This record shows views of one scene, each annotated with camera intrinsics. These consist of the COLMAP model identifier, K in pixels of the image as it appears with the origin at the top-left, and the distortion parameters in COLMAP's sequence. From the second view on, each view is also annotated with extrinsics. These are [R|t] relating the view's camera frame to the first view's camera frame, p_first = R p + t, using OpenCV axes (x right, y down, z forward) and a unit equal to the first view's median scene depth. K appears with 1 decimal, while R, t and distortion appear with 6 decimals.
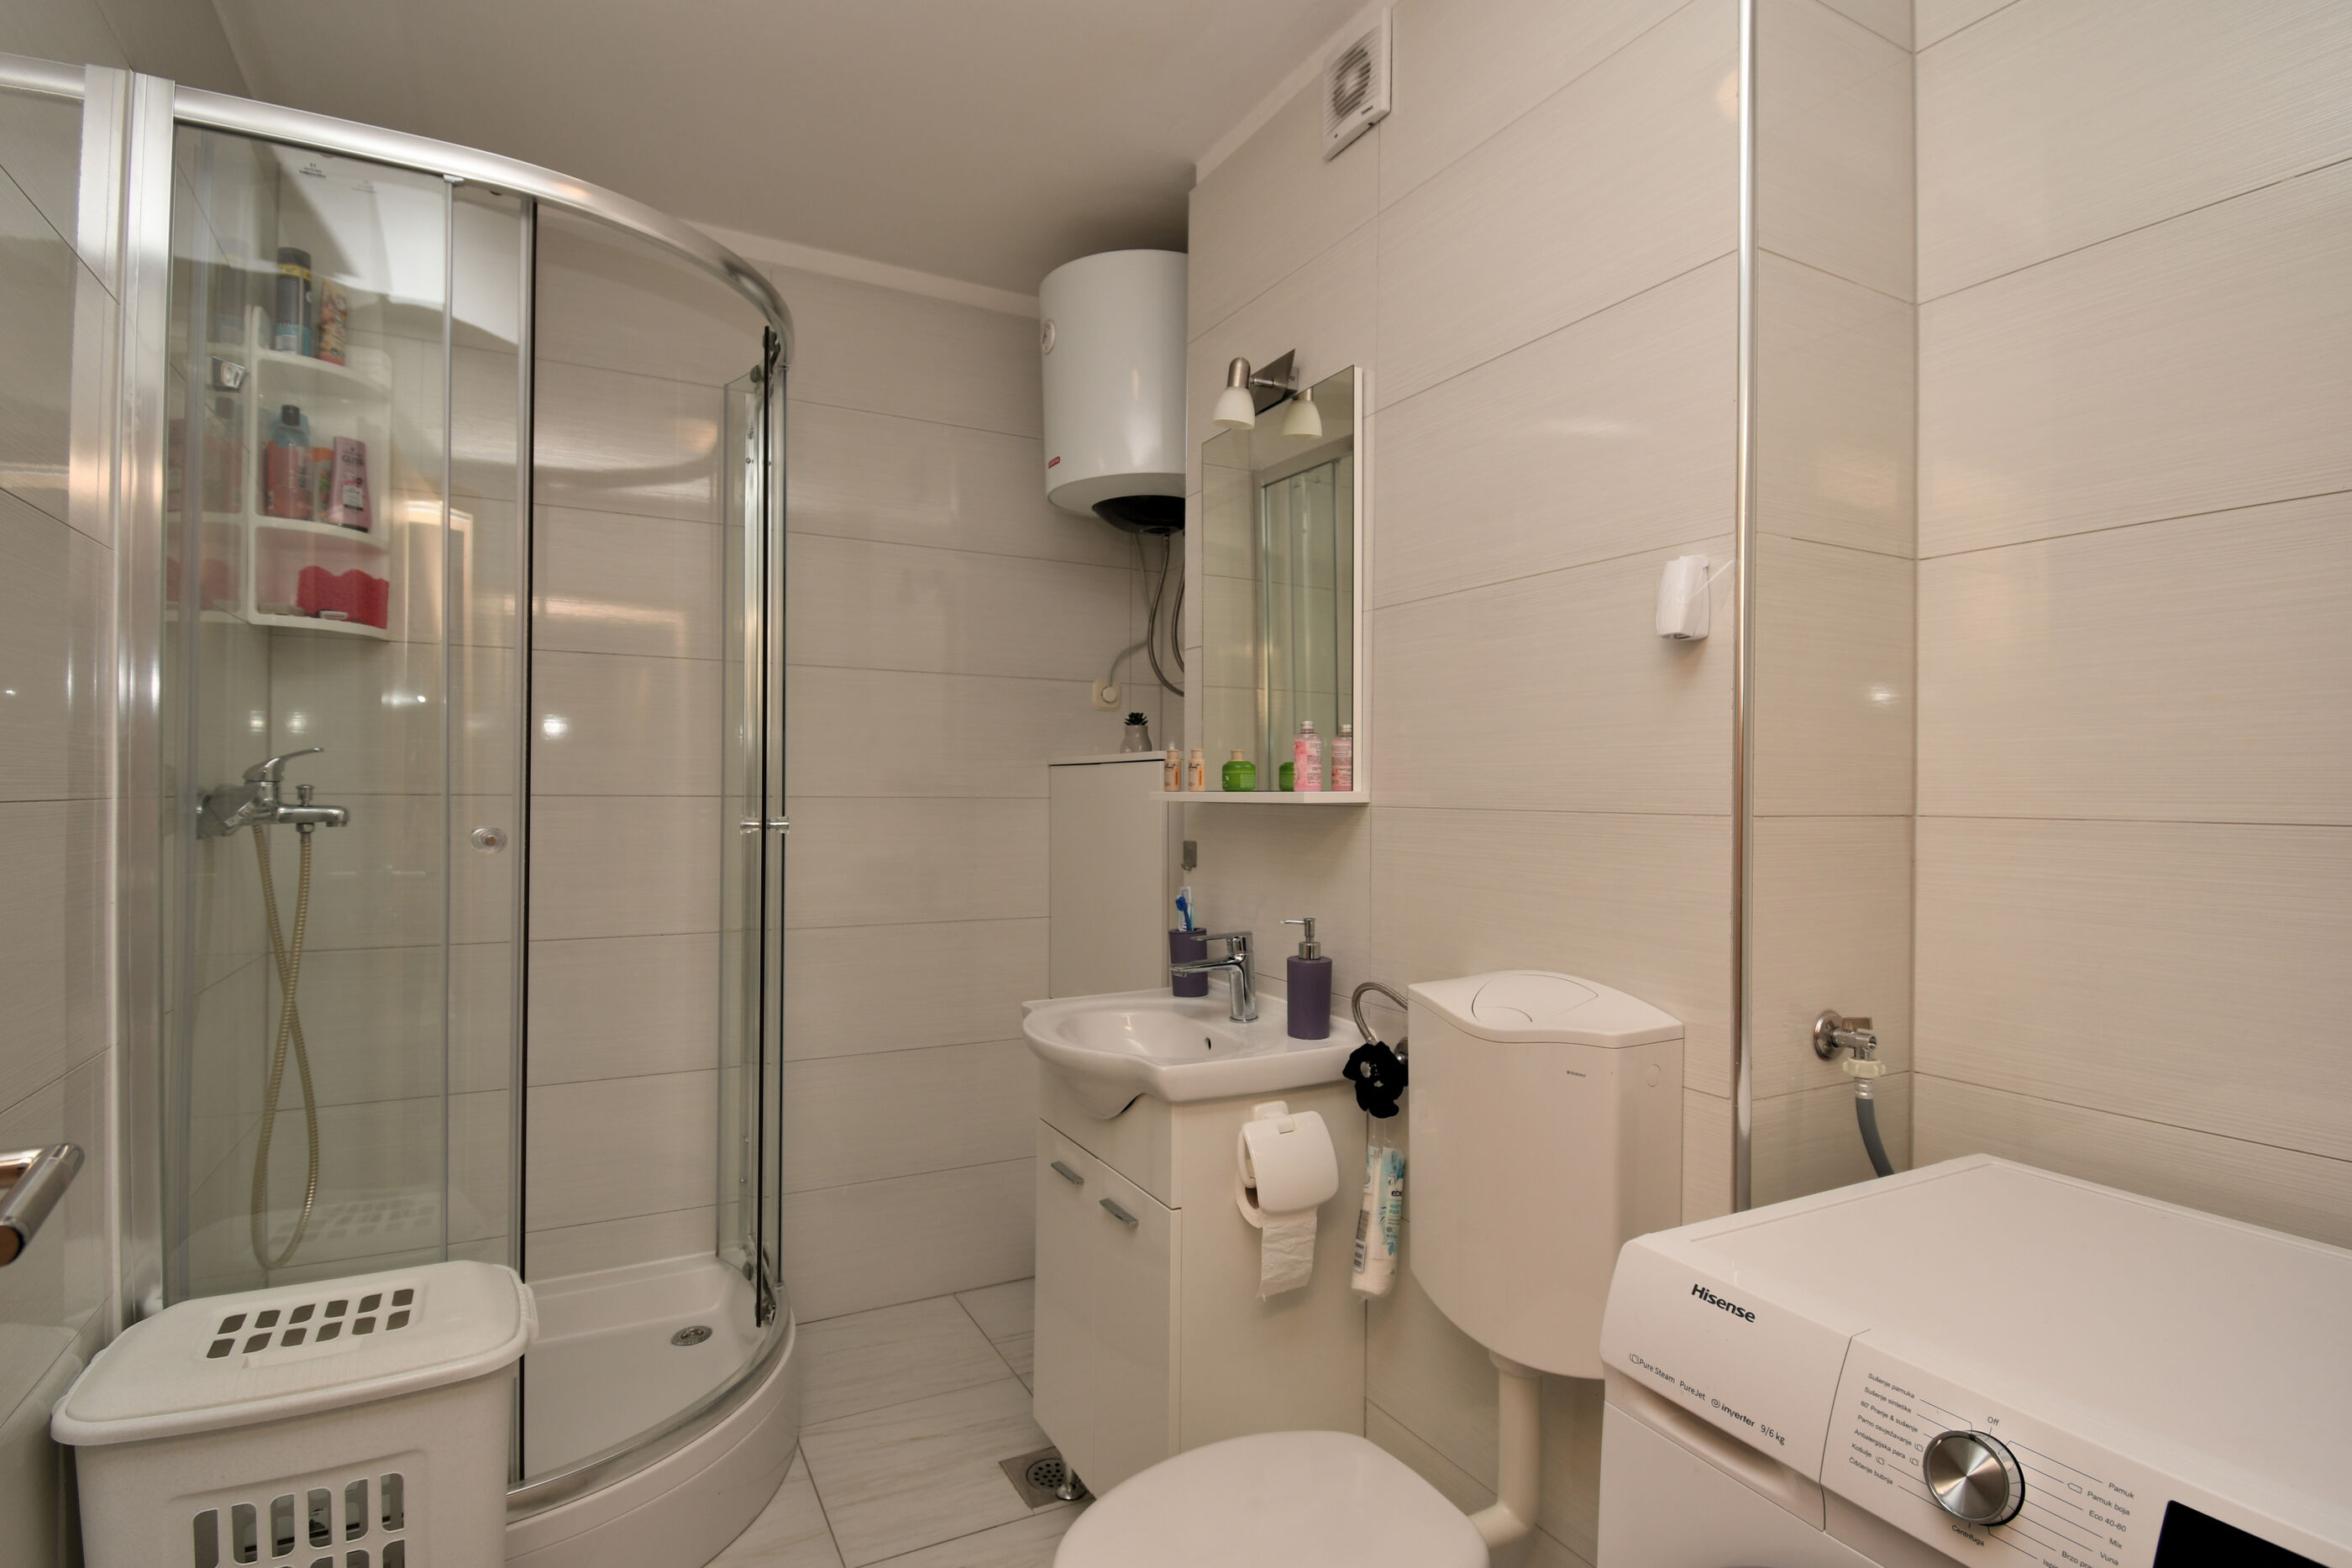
lens RADIAL K [[1162.8, 0, 1170.0], [0, 1162.8, 790.4], [0, 0, 1]] dist [0.016585, -0.022147]
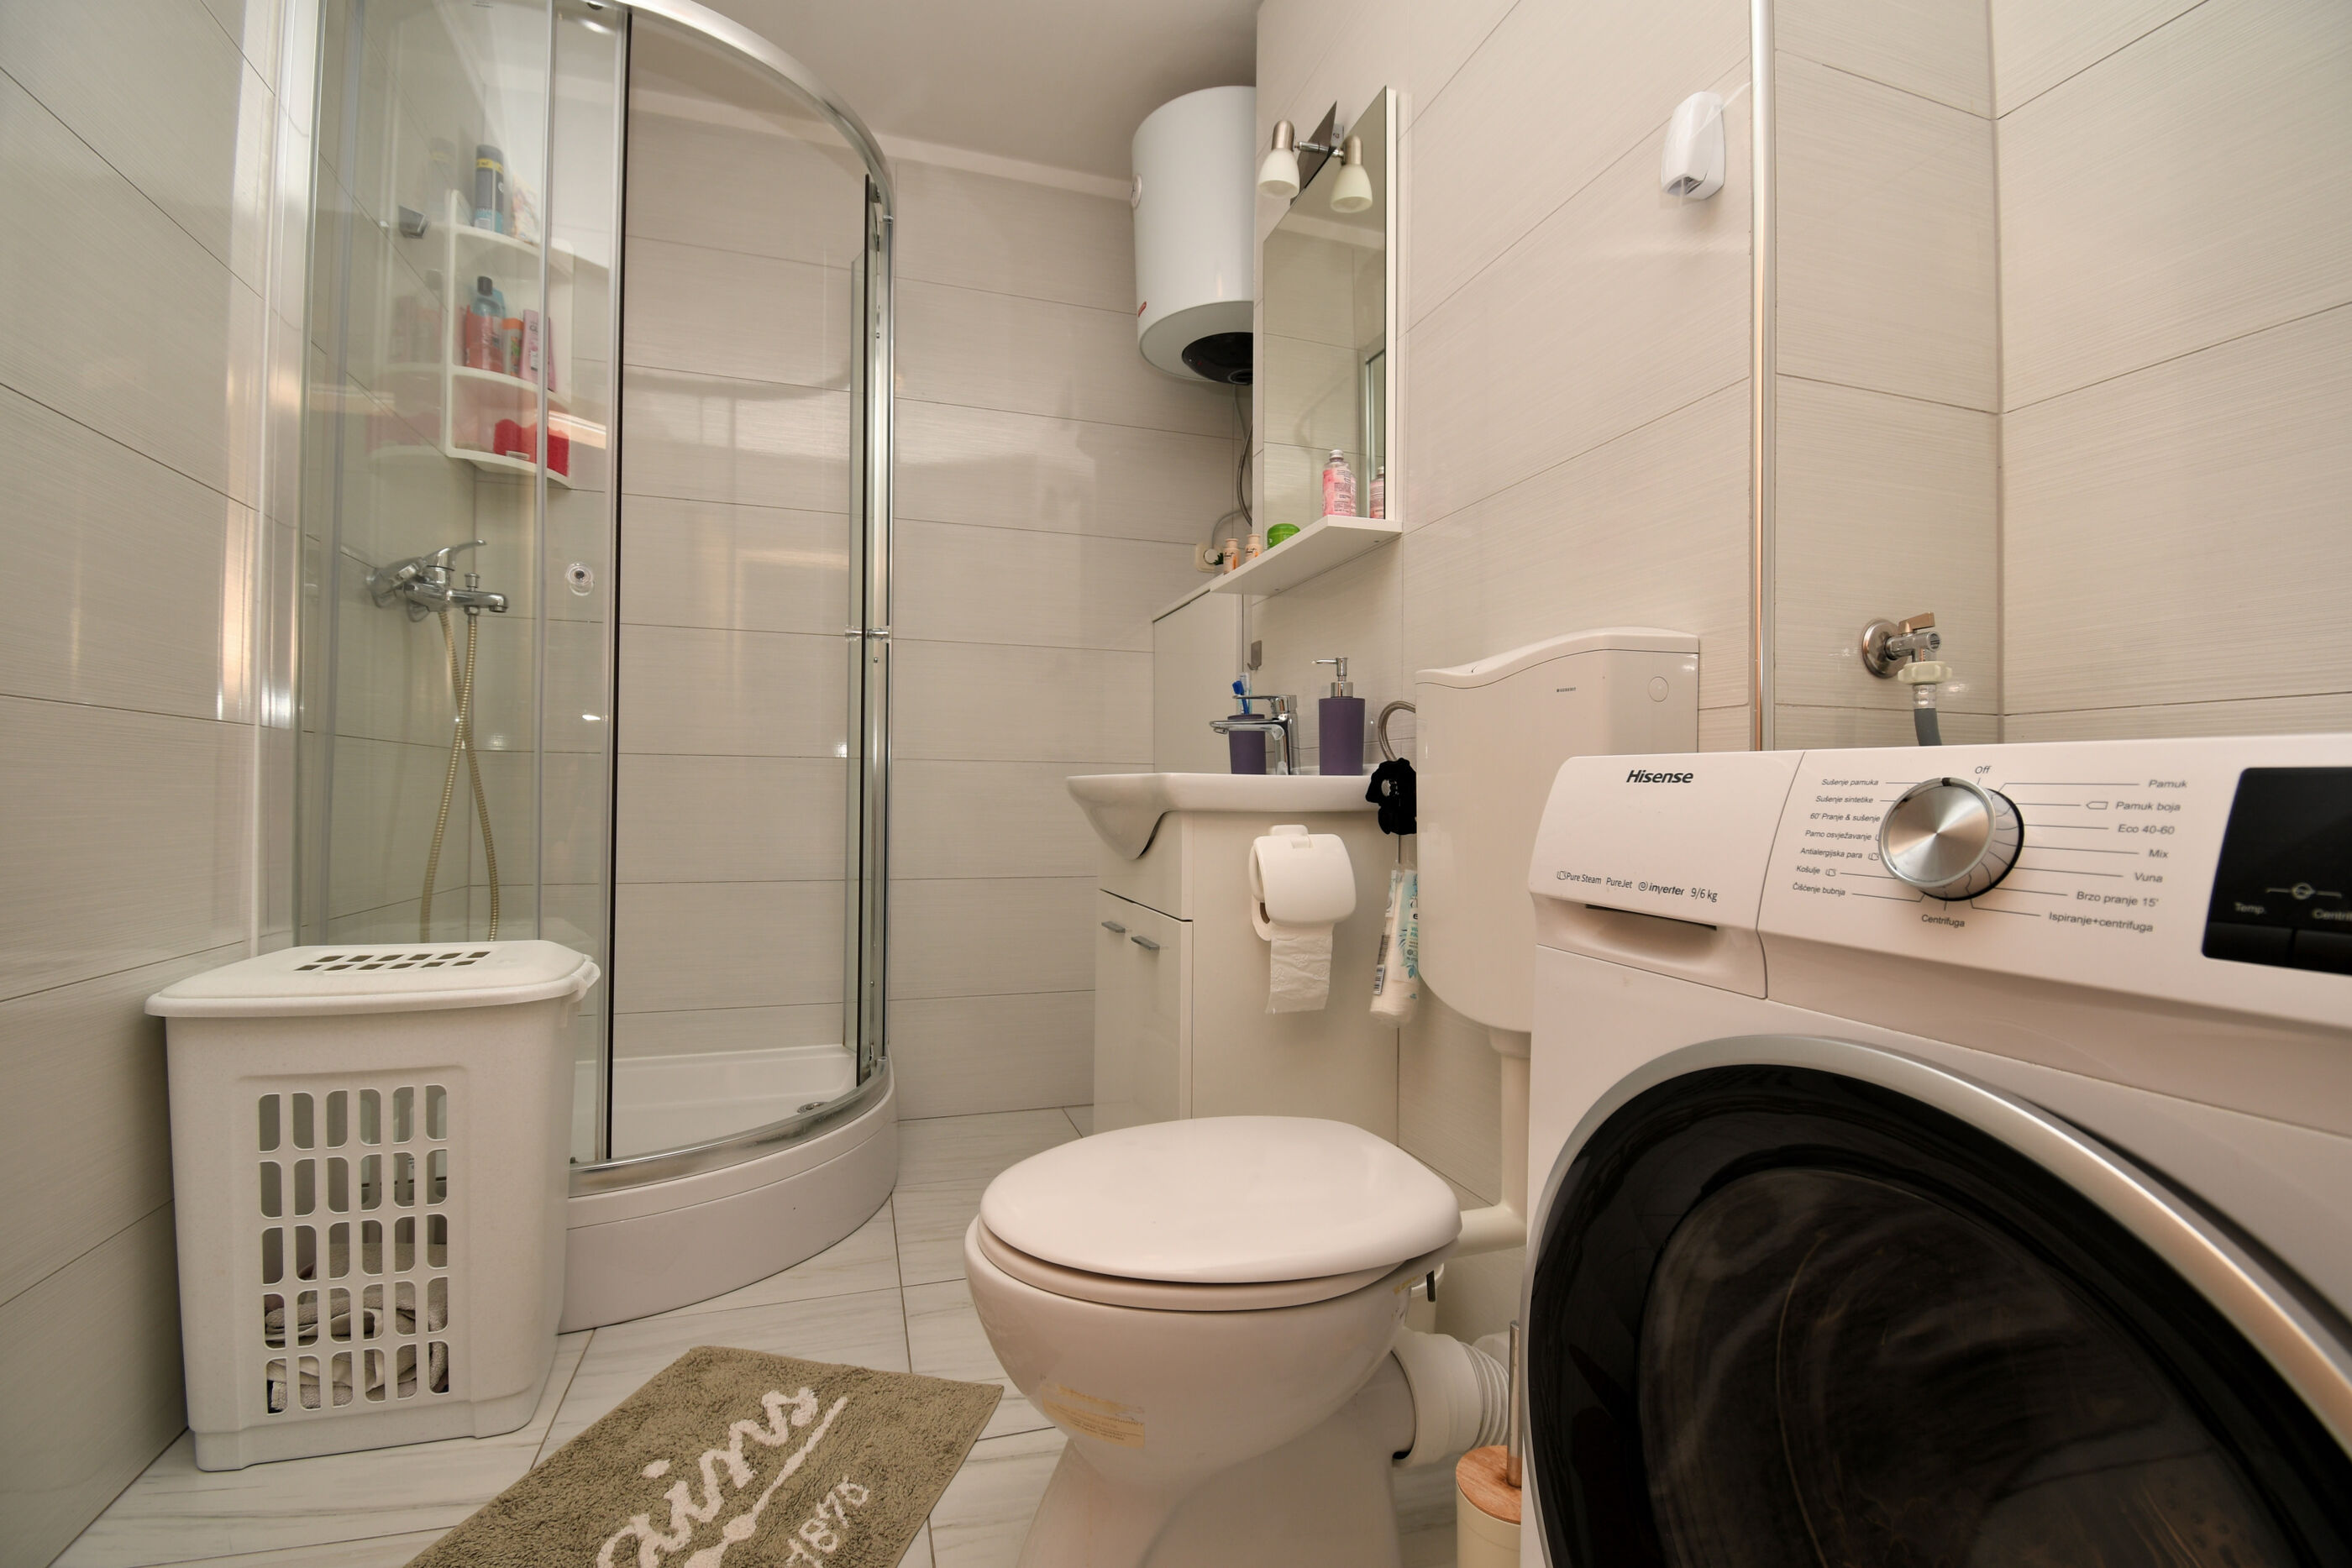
lens RADIAL K [[1031.0, 0, 1176.7], [0, 1031.0, 793.7], [0, 0, 1]] dist [0.023503, -0.028461]
pose [[0.983989, 0.000998, -0.178229, 0.149408], [-0.002525, 0.999962, -0.008344, 0.251443], [0.178214, 0.008661, 0.983954, 0.128292]]
